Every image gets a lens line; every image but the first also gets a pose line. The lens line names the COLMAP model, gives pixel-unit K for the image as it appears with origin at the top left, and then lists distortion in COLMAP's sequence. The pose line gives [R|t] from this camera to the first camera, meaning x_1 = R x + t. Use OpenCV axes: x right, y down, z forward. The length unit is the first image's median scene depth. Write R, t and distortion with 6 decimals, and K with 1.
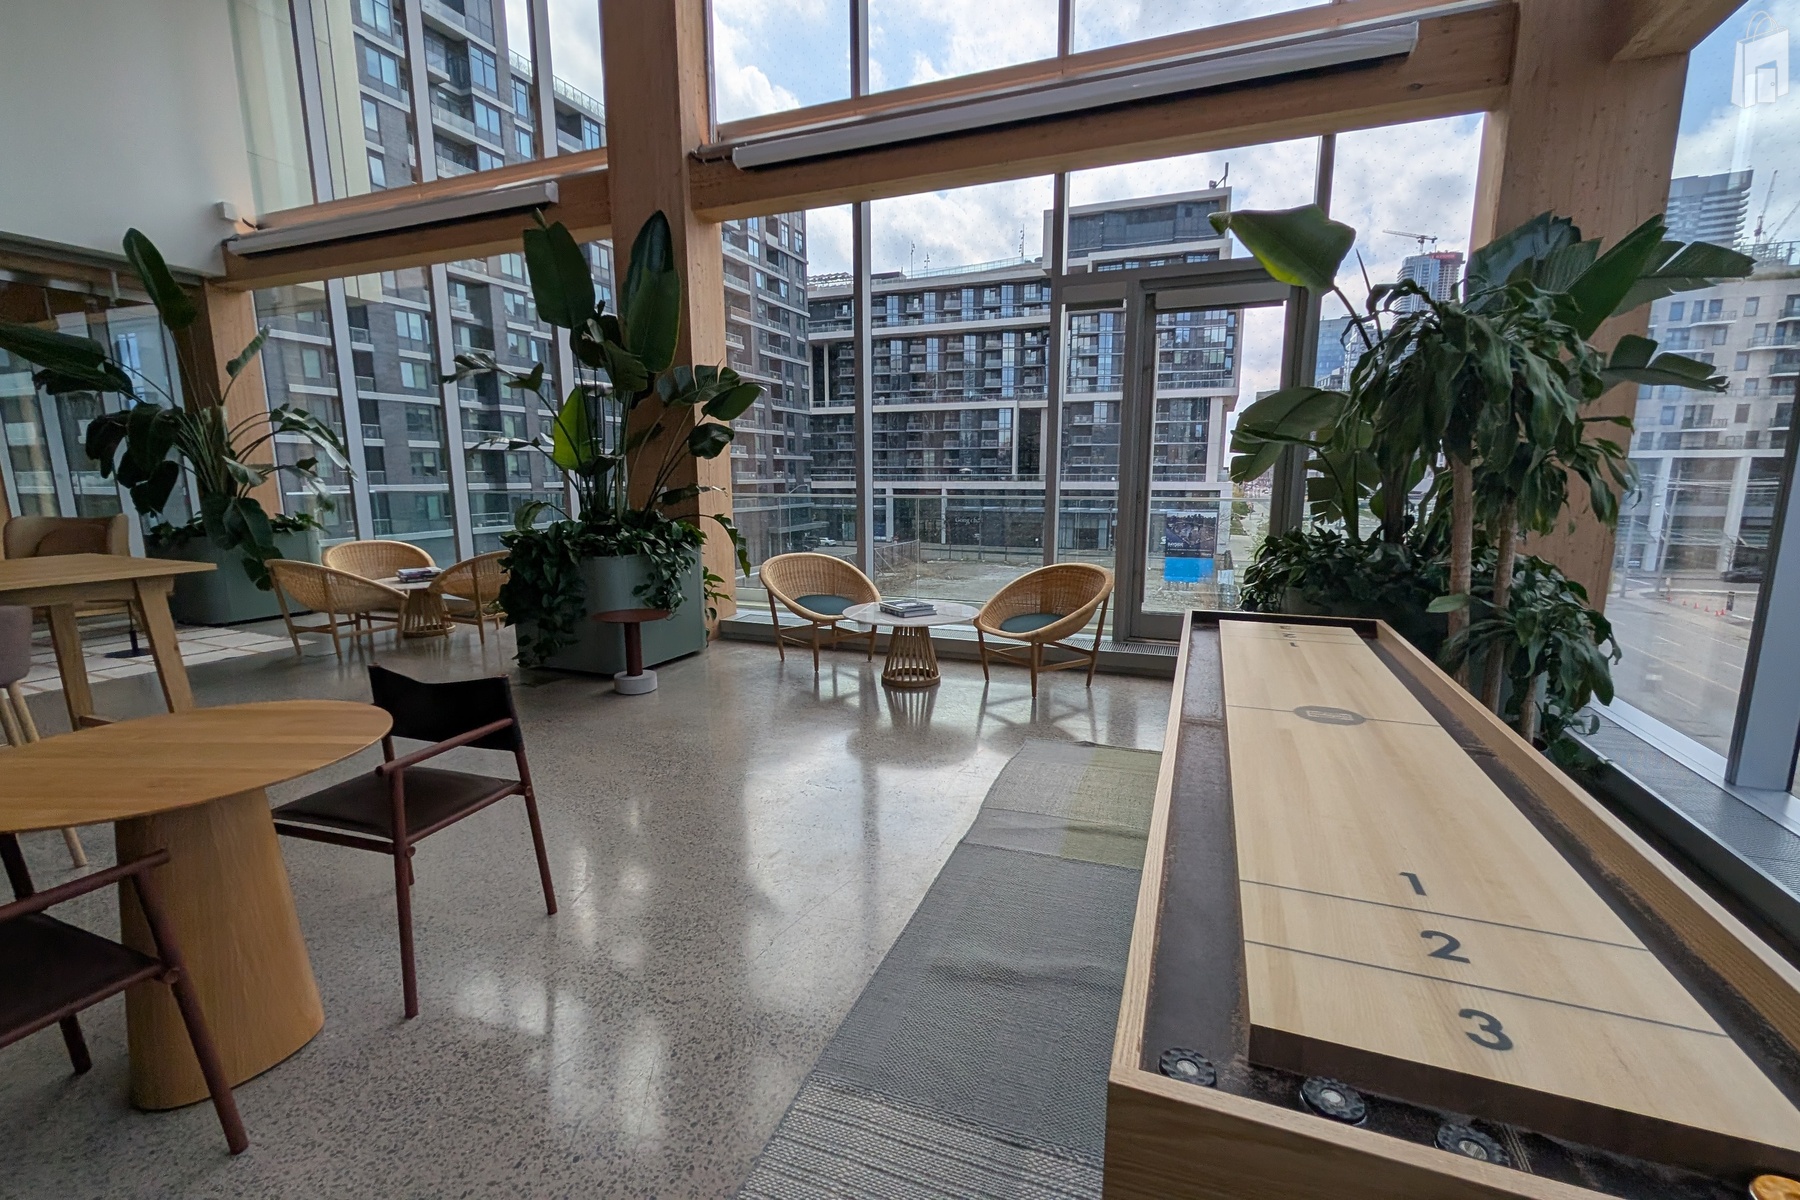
lens RADIAL K [[774.0, 0, 901.3], [0, 774.0, 609.5], [0, 0, 1]] dist [-0.001273, 0.000650]
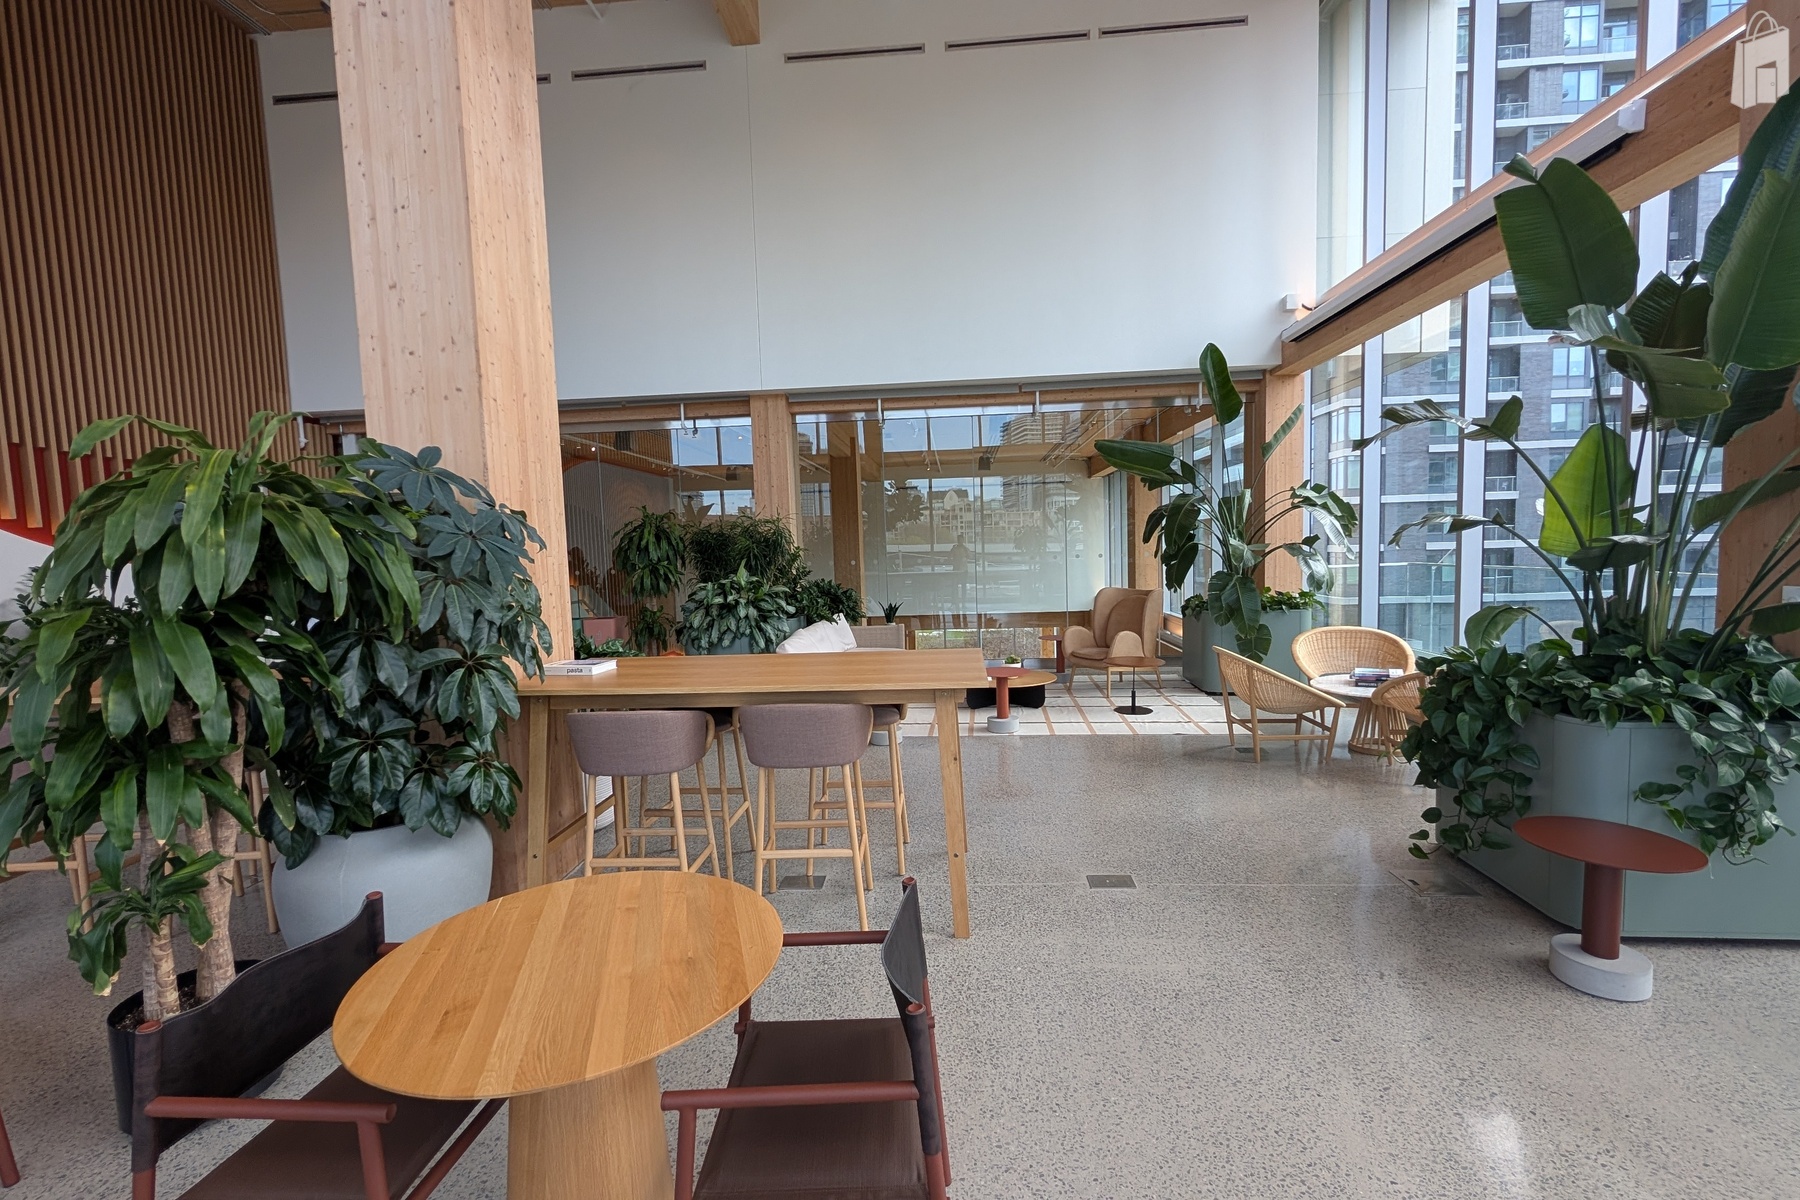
lens RADIAL K [[774.0, 0, 901.3], [0, 774.0, 609.5], [0, 0, 1]] dist [-0.001273, 0.000650]
pose [[0.298700, 0.070443, -0.951744, -0.000165], [-0.133464, 0.990555, 0.031429, -0.072281], [0.944969, 0.117635, 0.305281, 0.258892]]
